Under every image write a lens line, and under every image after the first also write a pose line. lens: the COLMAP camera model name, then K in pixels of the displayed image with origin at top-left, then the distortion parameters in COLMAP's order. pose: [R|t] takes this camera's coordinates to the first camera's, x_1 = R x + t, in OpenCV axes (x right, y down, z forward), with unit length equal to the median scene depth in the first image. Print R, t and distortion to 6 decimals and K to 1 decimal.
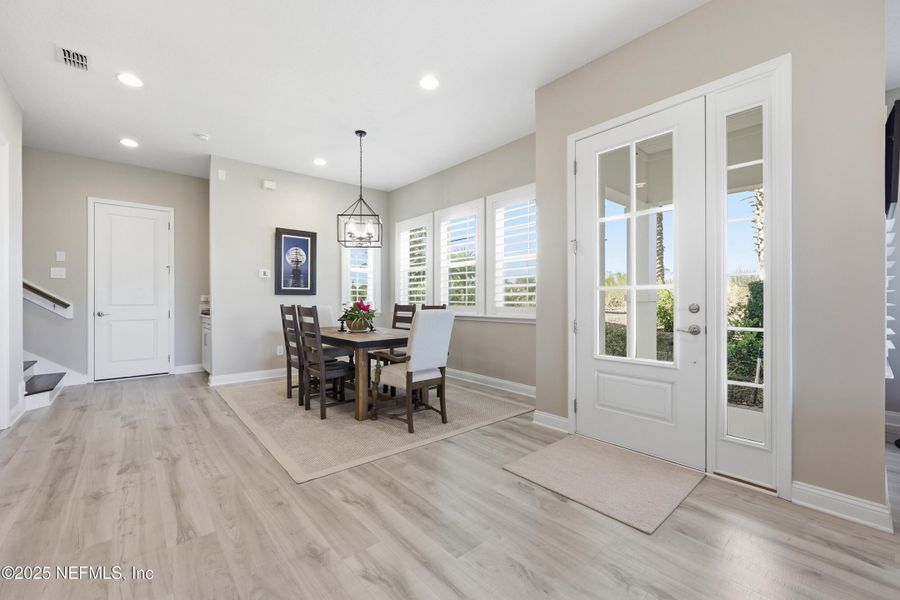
lens RADIAL K [[366.0, 0, 442.9], [0, 366.0, 301.9], [0, 0, 1]] dist [0.001756, -0.000393]
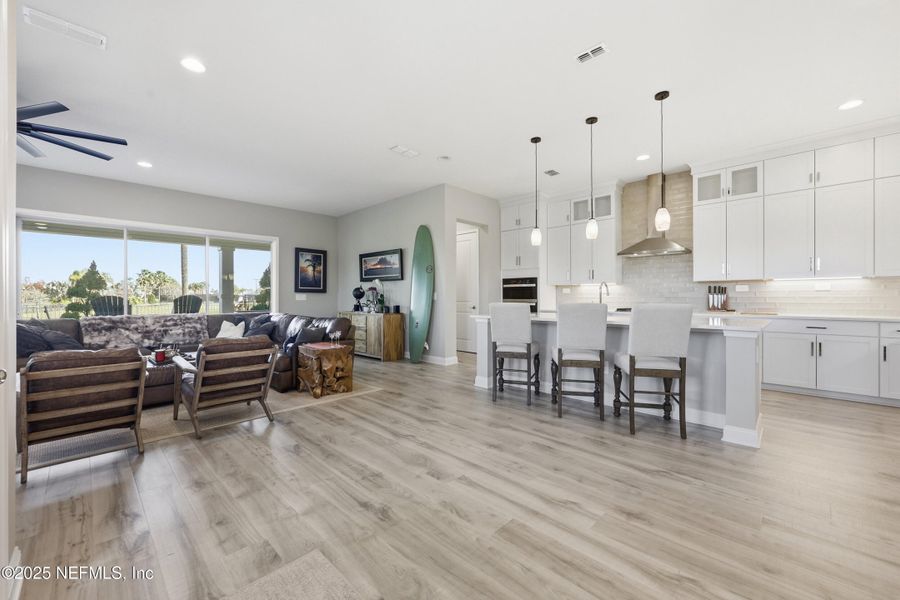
lens RADIAL K [[366.0, 0, 444.9], [0, 366.0, 296.6], [0, 0, 1]] dist [0.001756, -0.000393]
pose [[-0.996572, 0.001268, -0.082715, 0.126062], [0.001252, 0.999999, 0.000243, -0.004025], [0.082715, 0.000139, -0.996573, 0.769352]]
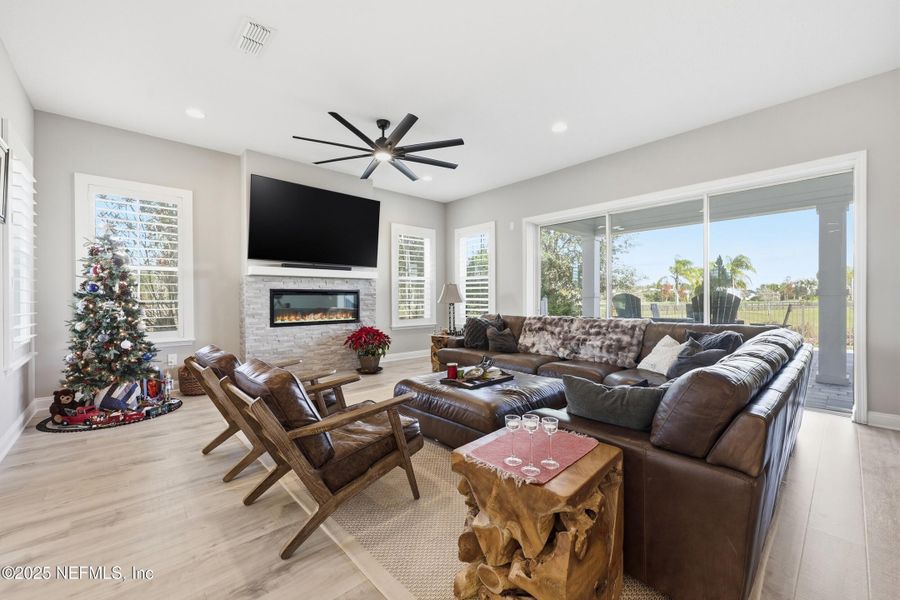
lens RADIAL K [[366.0, 0, 448.8], [0, 366.0, 298.1], [0, 0, 1]] dist [0.001756, -0.000393]
pose [[-0.030257, -0.002230, 0.999540, 0.056828], [0.006288, 0.999977, 0.002421, 0.000728], [-0.999522, 0.006359, -0.030242, -0.146587]]
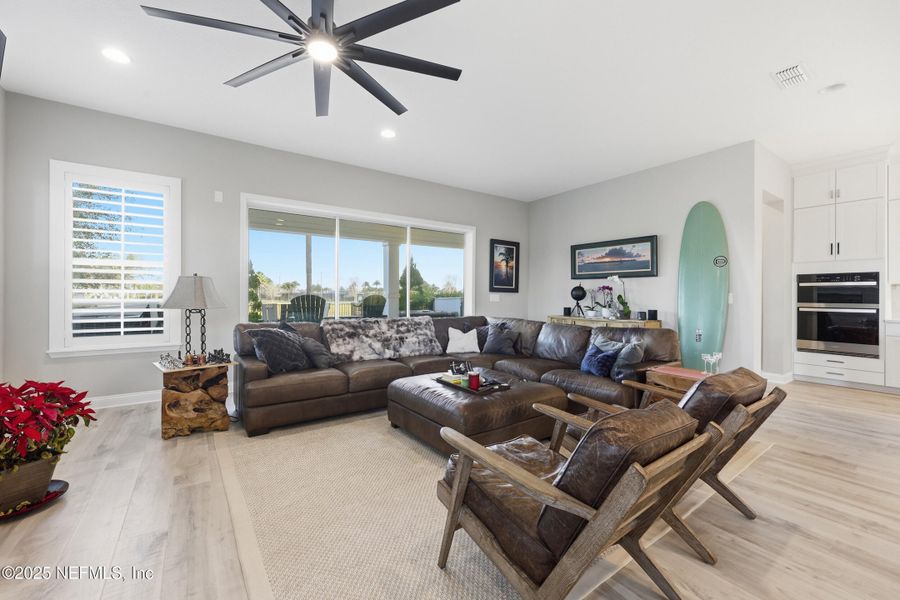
lens RADIAL K [[366.0, 0, 444.9], [0, 366.0, 295.1], [0, 0, 1]] dist [0.001756, -0.000393]
pose [[-0.994716, -0.005976, 0.102491, 0.723972], [-0.006048, 0.999982, -0.000390, -0.009060], [-0.102487, -0.001008, -0.994734, 0.462231]]
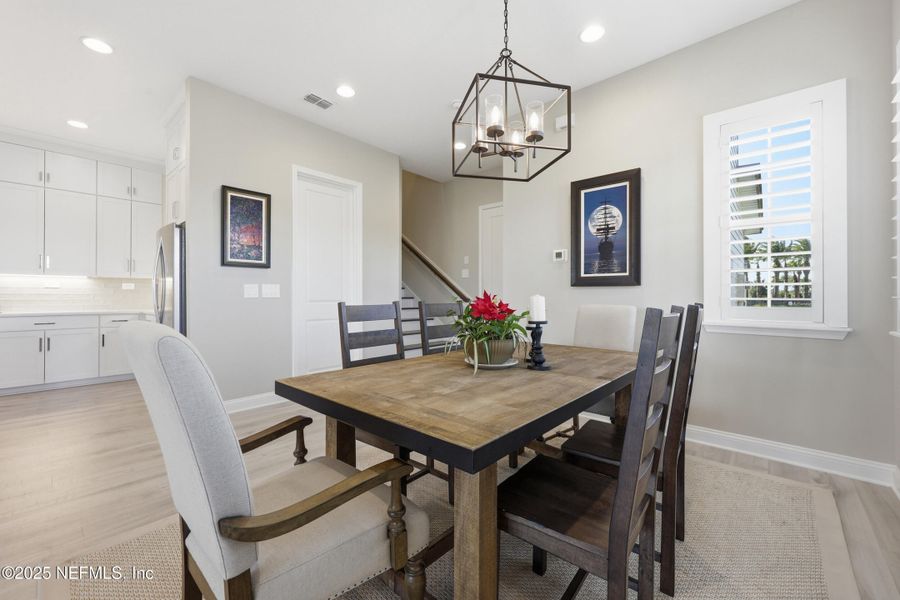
lens RADIAL K [[366.0, 0, 448.1], [0, 366.0, 295.5], [0, 0, 1]] dist [0.001756, -0.000393]
pose [[0.131069, -0.002193, -0.991371, 0.186345], [-0.005402, 0.999981, -0.002926, -0.000413], [0.991359, 0.005739, 0.131055, 0.827977]]
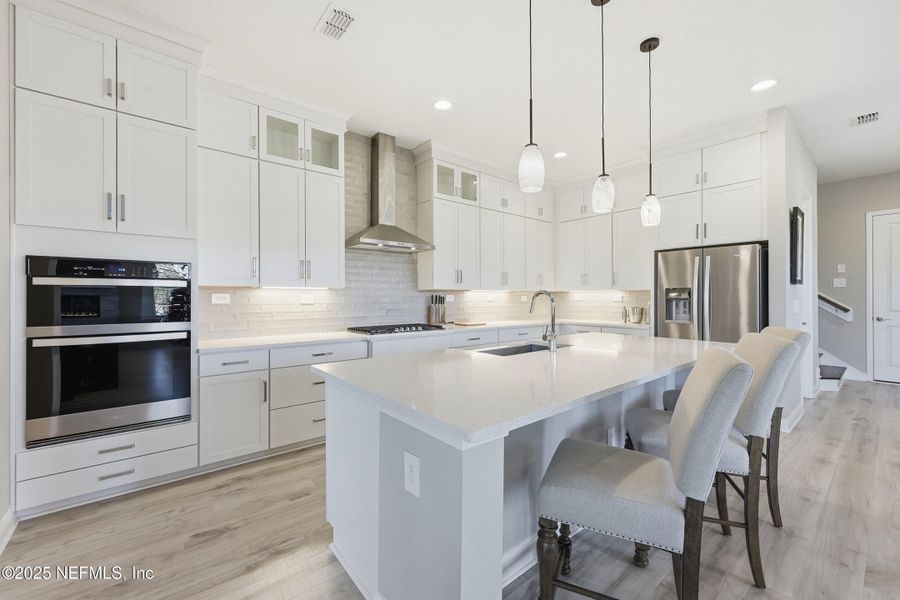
lens RADIAL K [[366.0, 0, 445.7], [0, 366.0, 296.0], [0, 0, 1]] dist [0.001756, -0.000393]
pose [[-0.023925, -0.004243, -0.999705, 0.182660], [-0.002113, 0.999989, -0.004194, -0.029761], [0.999712, 0.002012, -0.023934, -0.265984]]
